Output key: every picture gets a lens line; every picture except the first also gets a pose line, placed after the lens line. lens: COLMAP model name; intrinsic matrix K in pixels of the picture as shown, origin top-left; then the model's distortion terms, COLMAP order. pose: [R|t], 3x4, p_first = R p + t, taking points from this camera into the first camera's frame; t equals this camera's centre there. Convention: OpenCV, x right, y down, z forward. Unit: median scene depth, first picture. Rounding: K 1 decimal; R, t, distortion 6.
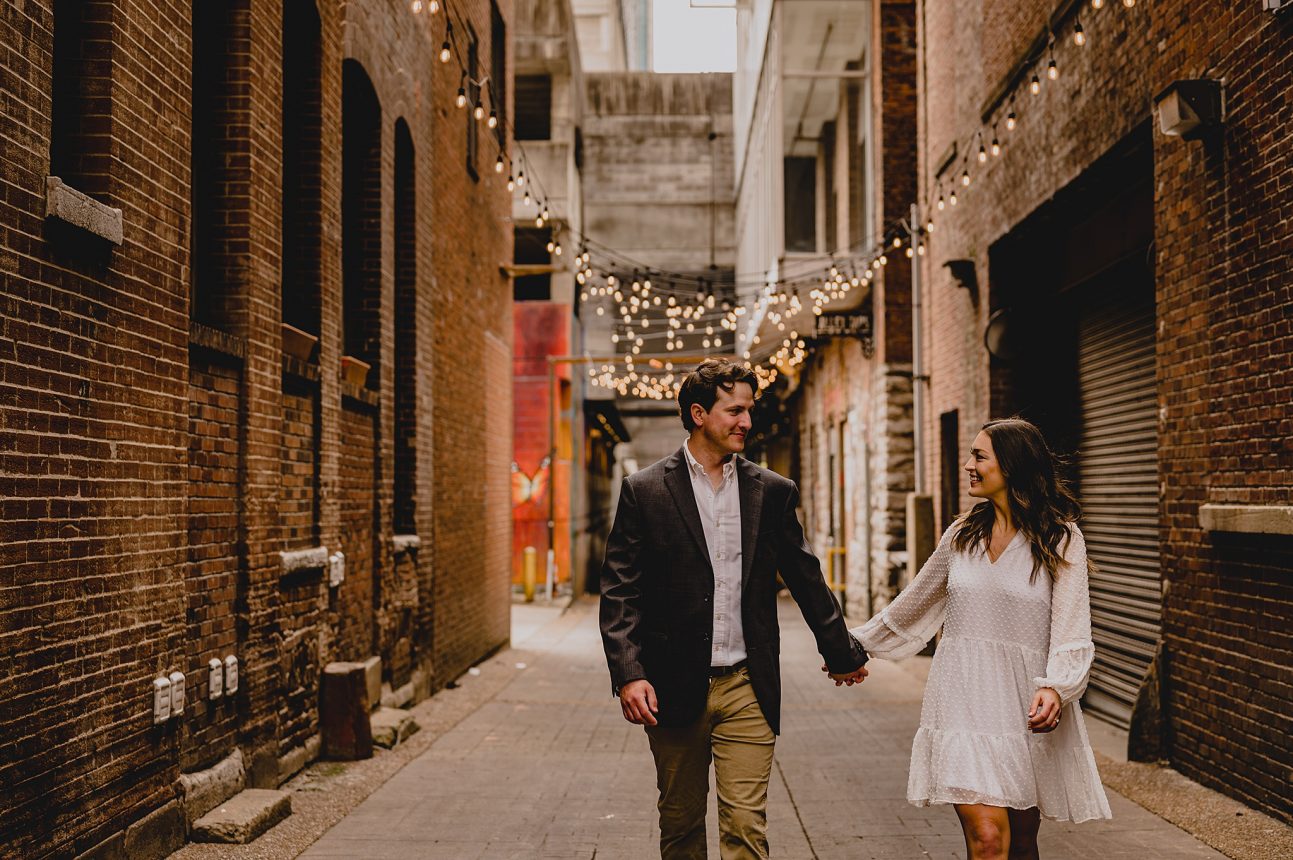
lens RADIAL K [[2042.8, 0, 635.1], [0, 2042.8, 421.1], [0, 0, 1]] dist [0.005242, 0.000000]
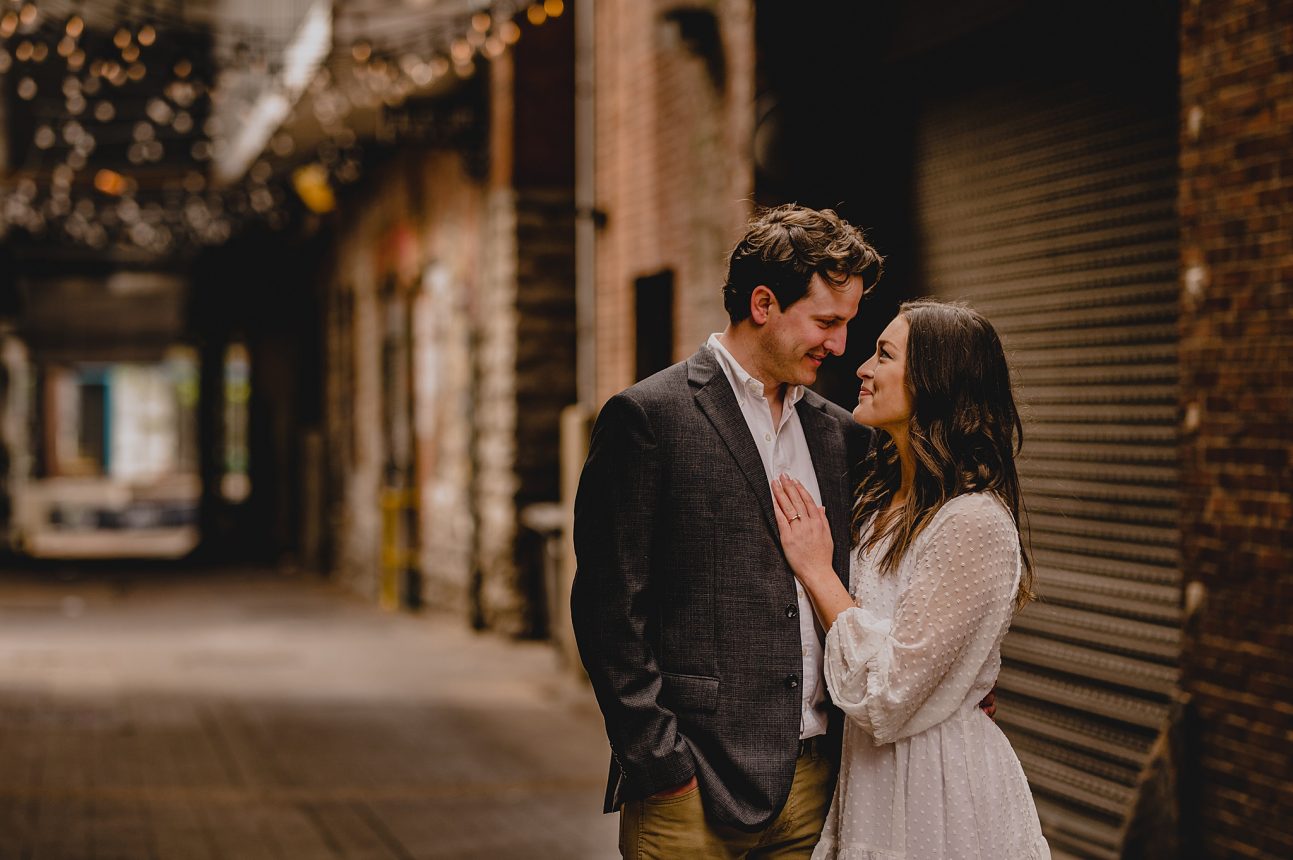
lens RADIAL K [[3186.5, 0, 649.9], [0, 3186.5, 427.1], [0, 0, 1]] dist [-0.128614, 0.000000]
pose [[0.980274, 0.007039, 0.197517, -0.041404], [-0.015800, 0.998958, 0.042813, 0.001286], [-0.197010, -0.045089, 0.979364, 0.164453]]
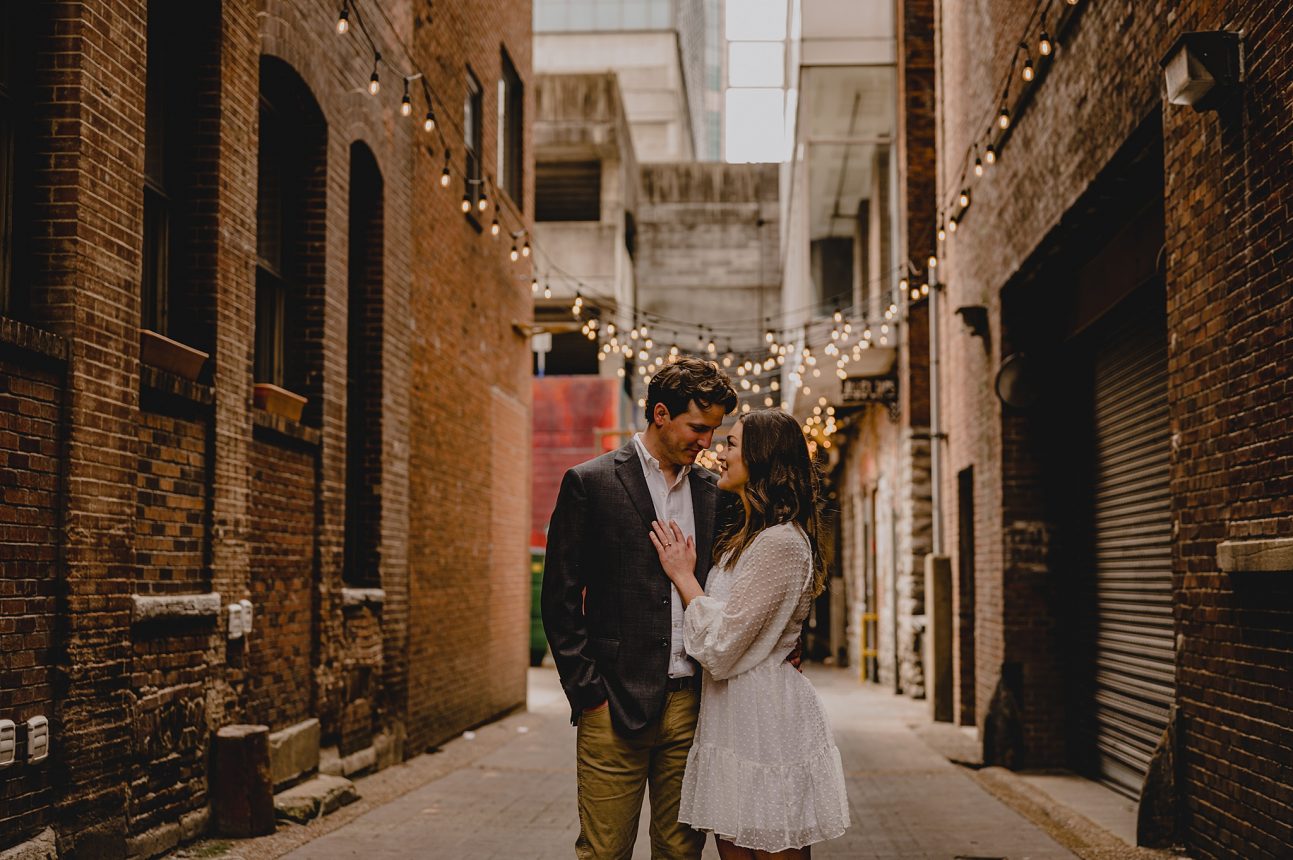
lens RADIAL K [[1879.5, 0, 654.1], [0, 1879.5, 441.7], [0, 0, 1]] dist [0.003948, 0.000000]
pose [[0.999553, 0.001789, -0.029859, 0.051223], [-0.002773, 0.999454, -0.032937, 0.019339], [0.029784, 0.033005, 0.999011, 0.166138]]
